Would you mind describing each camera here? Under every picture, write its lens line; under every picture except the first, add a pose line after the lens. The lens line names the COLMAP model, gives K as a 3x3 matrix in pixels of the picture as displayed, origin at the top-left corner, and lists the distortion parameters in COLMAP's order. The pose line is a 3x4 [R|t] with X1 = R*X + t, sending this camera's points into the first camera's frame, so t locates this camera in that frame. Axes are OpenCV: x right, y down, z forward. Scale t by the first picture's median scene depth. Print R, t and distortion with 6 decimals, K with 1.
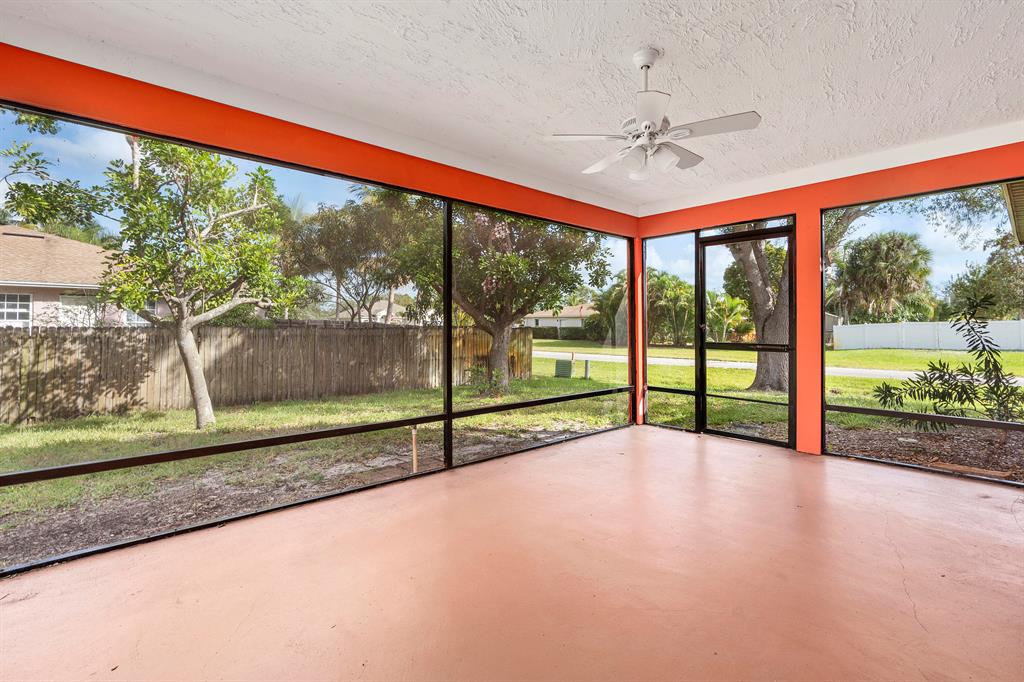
lens RADIAL K [[468.3, 0, 520.5], [0, 468.3, 321.3], [0, 0, 1]] dist [-0.005589, 0.000291]
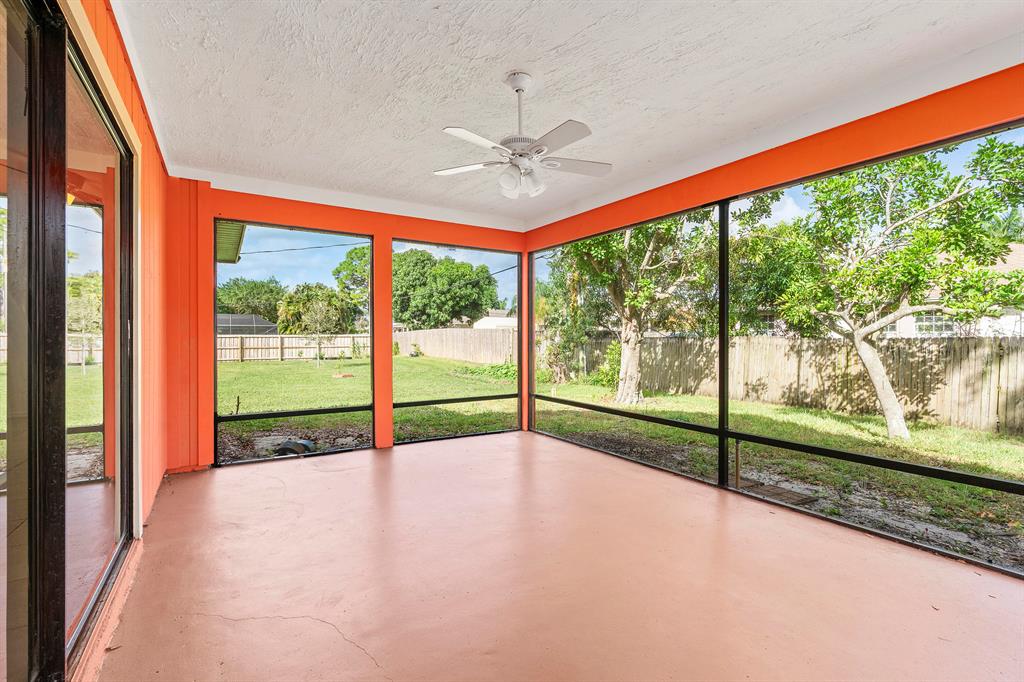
lens RADIAL K [[468.3, 0, 517.7], [0, 468.3, 340.0], [0, 0, 1]] dist [-0.005589, 0.000291]
pose [[-0.154855, 0.006537, -0.987916, 0.347991], [0.009088, 0.999945, 0.005192, 0.002874], [0.987895, -0.008174, -0.154906, 0.307689]]
